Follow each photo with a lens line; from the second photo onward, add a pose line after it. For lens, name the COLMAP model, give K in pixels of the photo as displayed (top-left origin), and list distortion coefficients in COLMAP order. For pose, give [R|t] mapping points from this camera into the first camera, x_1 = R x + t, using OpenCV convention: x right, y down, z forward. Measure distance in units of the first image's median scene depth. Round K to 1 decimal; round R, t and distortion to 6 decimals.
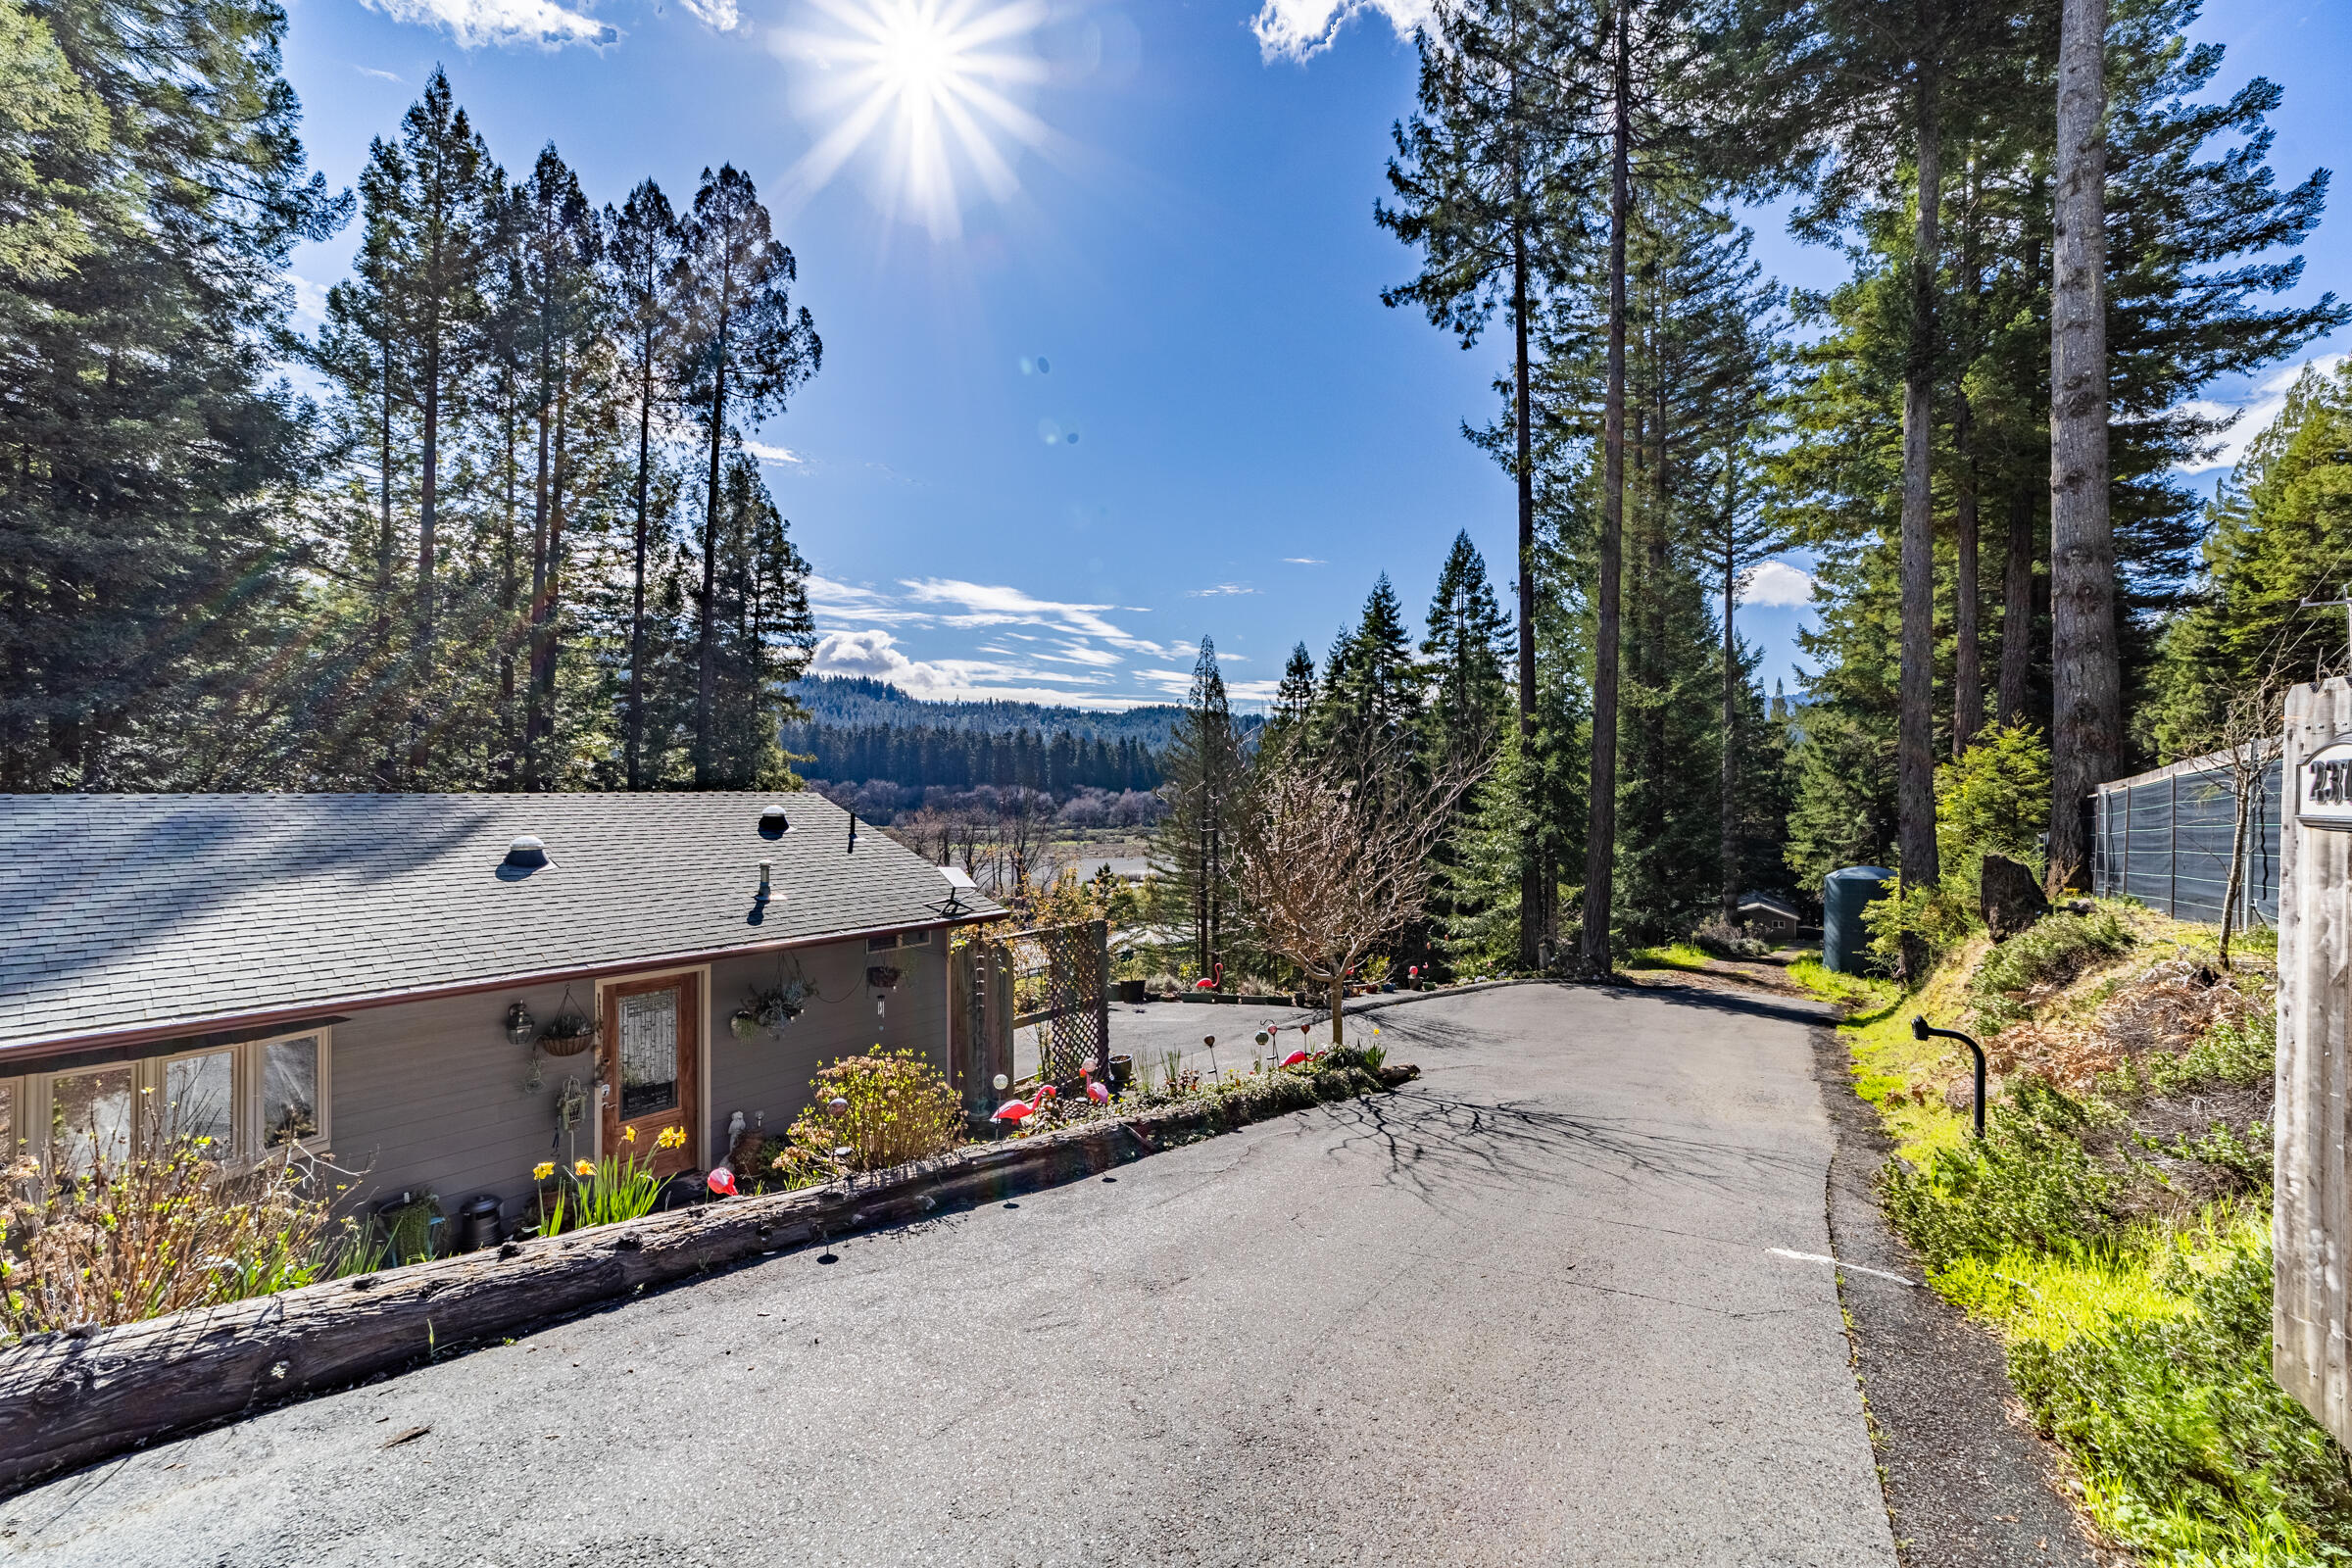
lens RADIAL K [[934.9, 0, 1221.1], [0, 934.9, 789.2], [0, 0, 1]] dist [-0.017204, 0.009537]
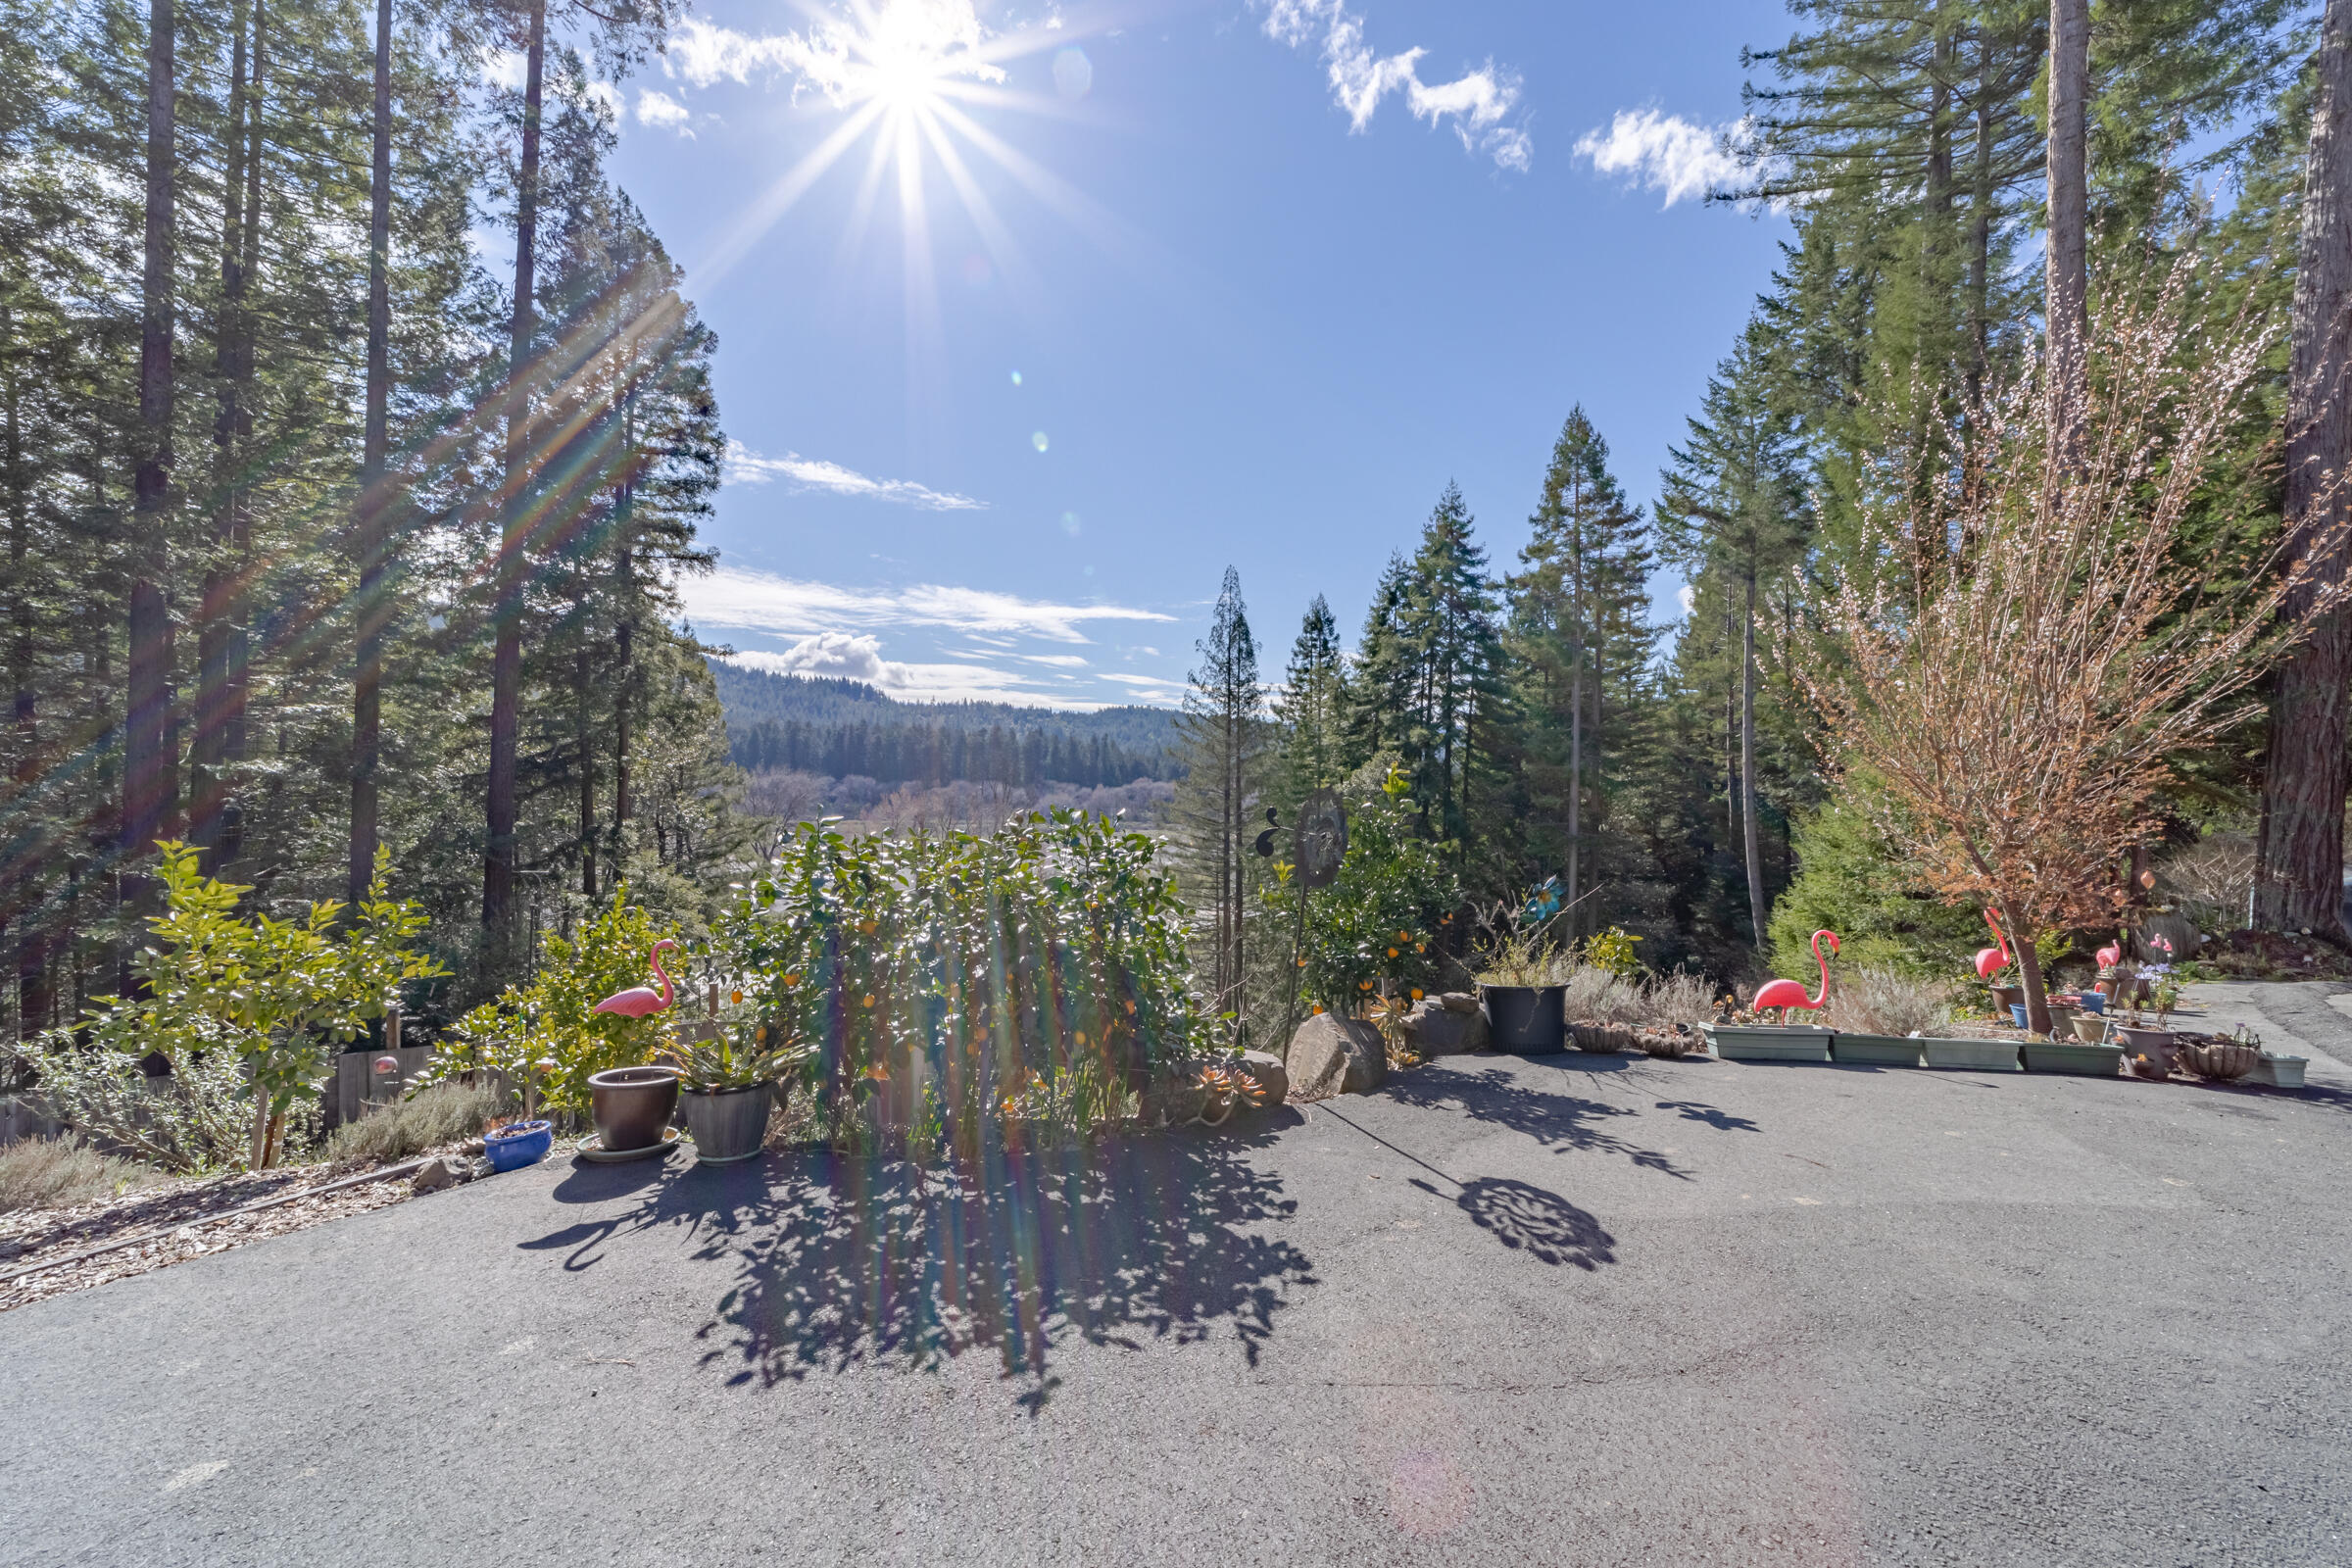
lens RADIAL K [[901.1, 0, 1173.4], [0, 901.1, 792.3], [0, 0, 1]] dist [-0.017214, 0.008690]
pose [[0.999862, -0.000536, -0.016626, -0.124210], [0.000638, 0.999981, 0.006110, 0.081481], [0.016622, -0.006119, 0.999843, 0.422792]]
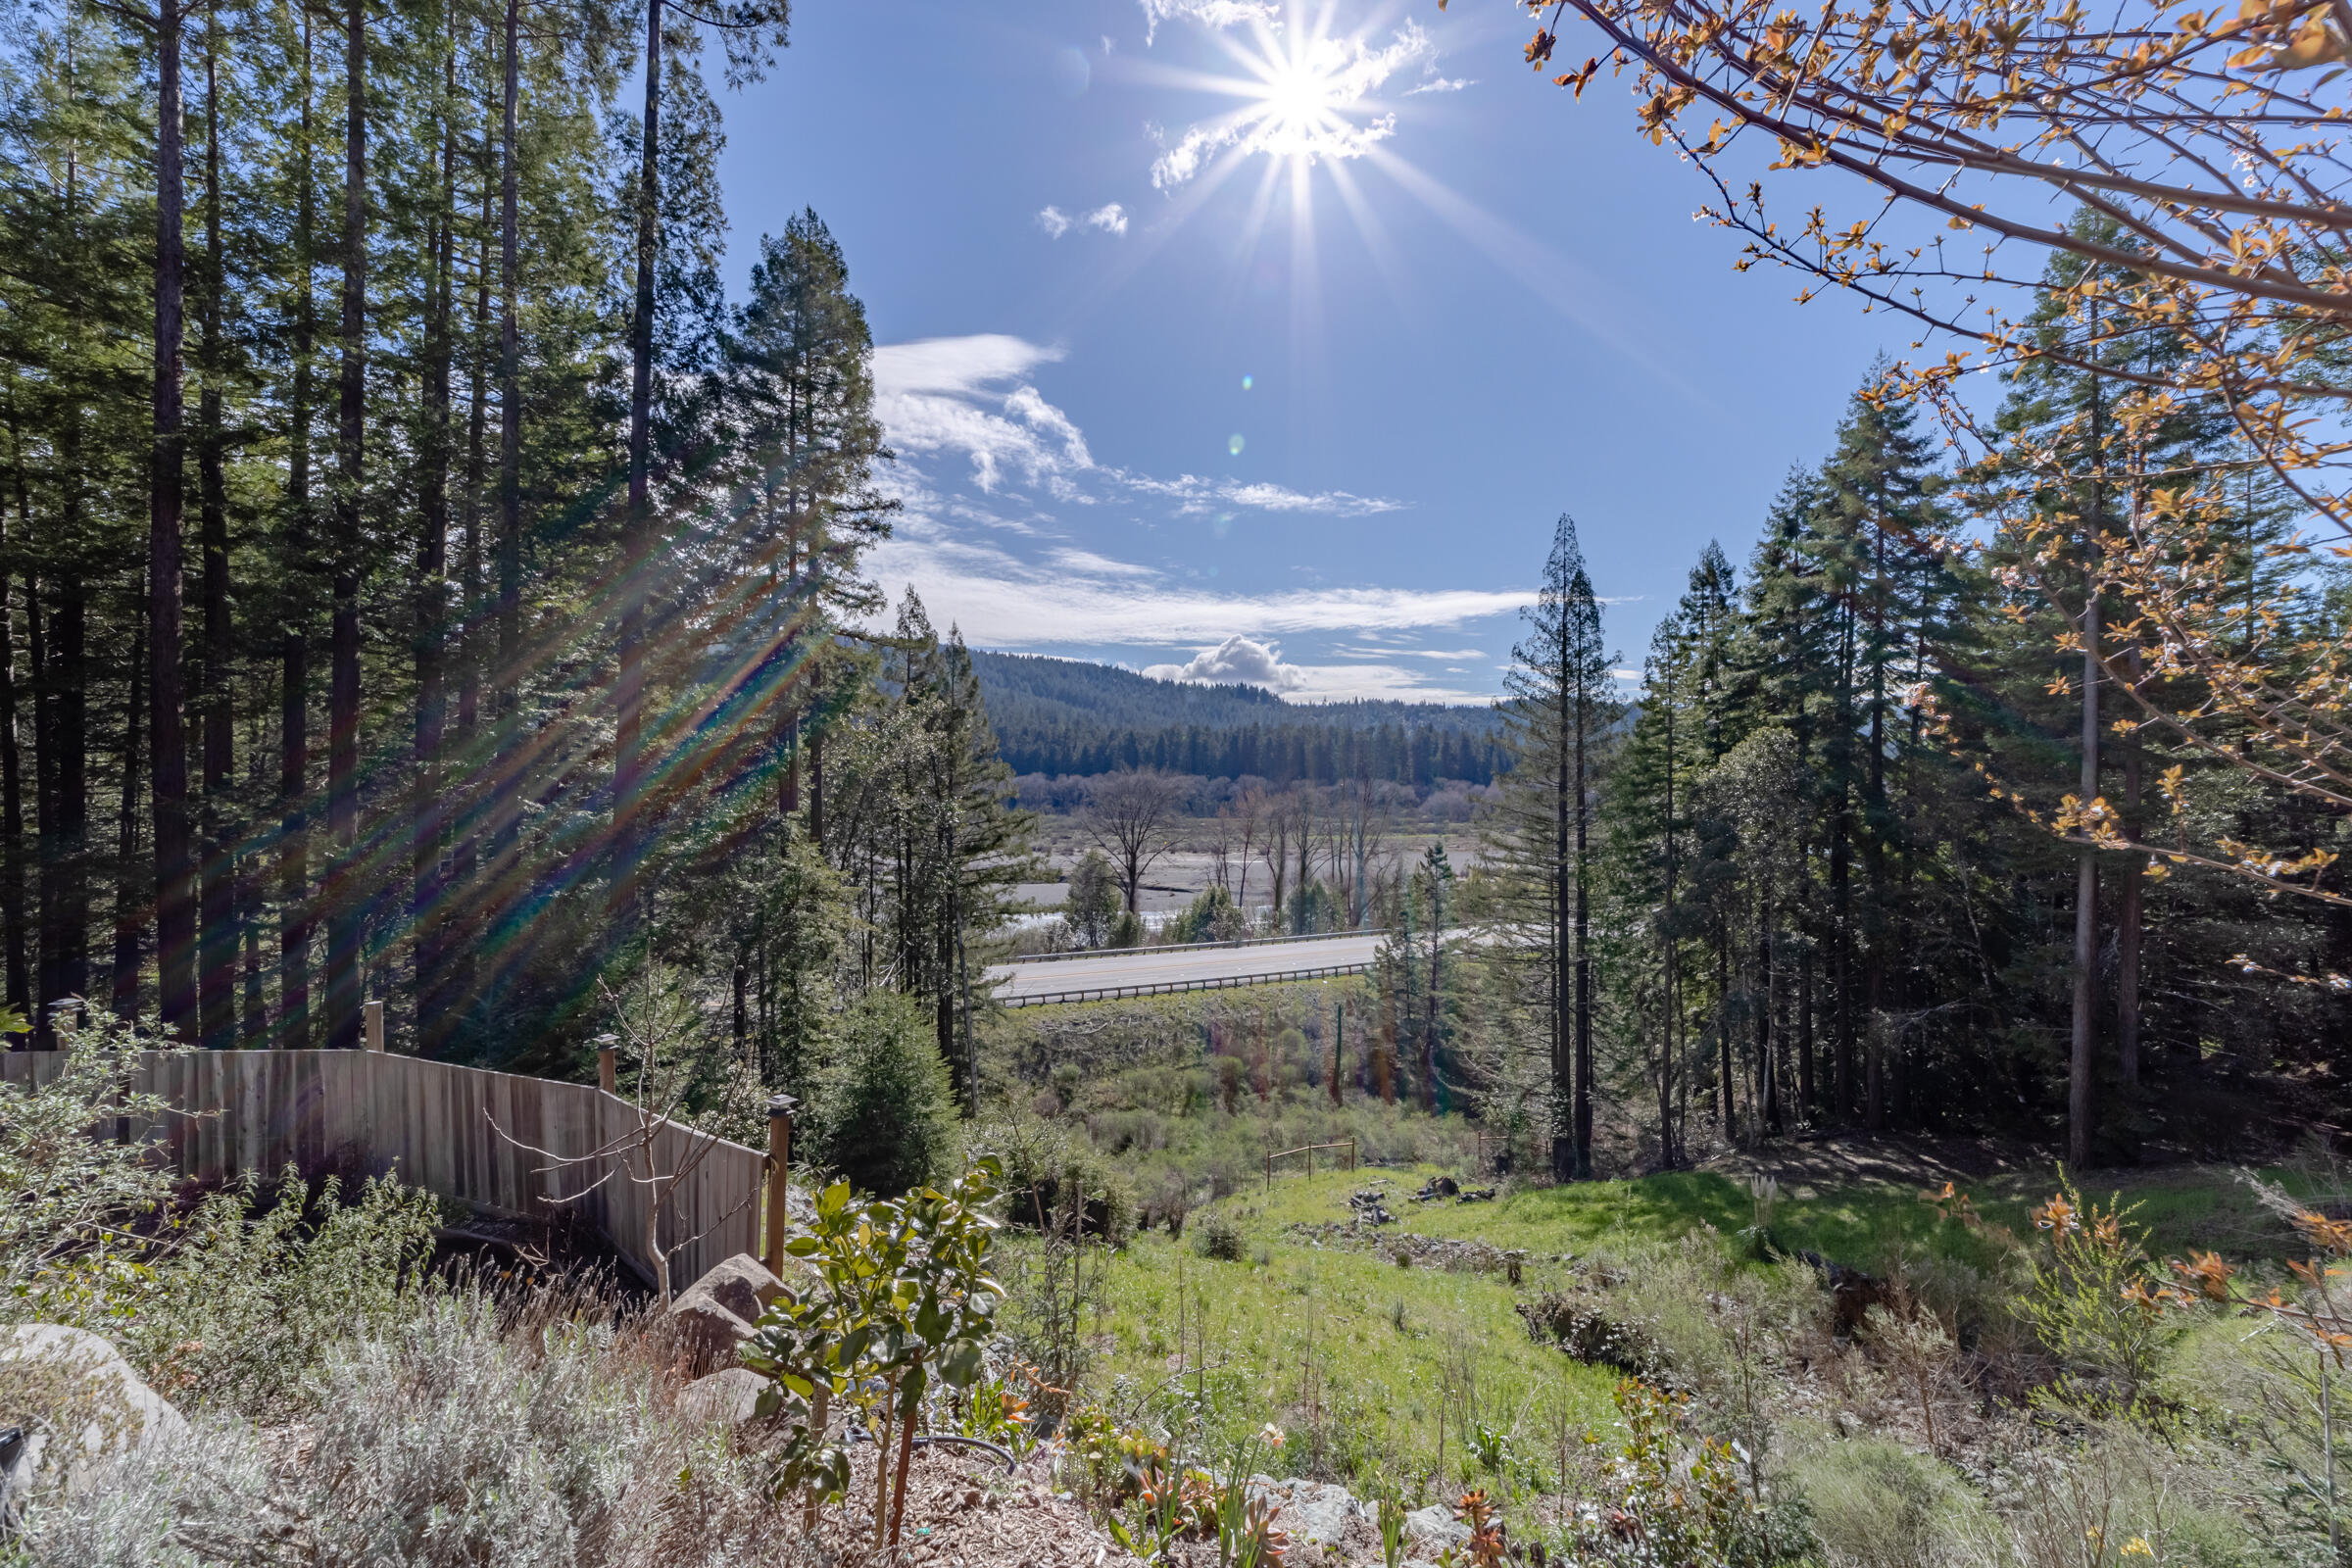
lens RADIAL K [[901.1, 0, 1173.4], [0, 901.1, 792.3], [0, 0, 1]] dist [-0.017214, 0.008690]
pose [[0.902560, -0.006955, -0.430508, 0.018770], [0.010344, 0.999931, 0.005531, 0.089166], [0.430440, -0.009445, 0.902570, 0.598221]]
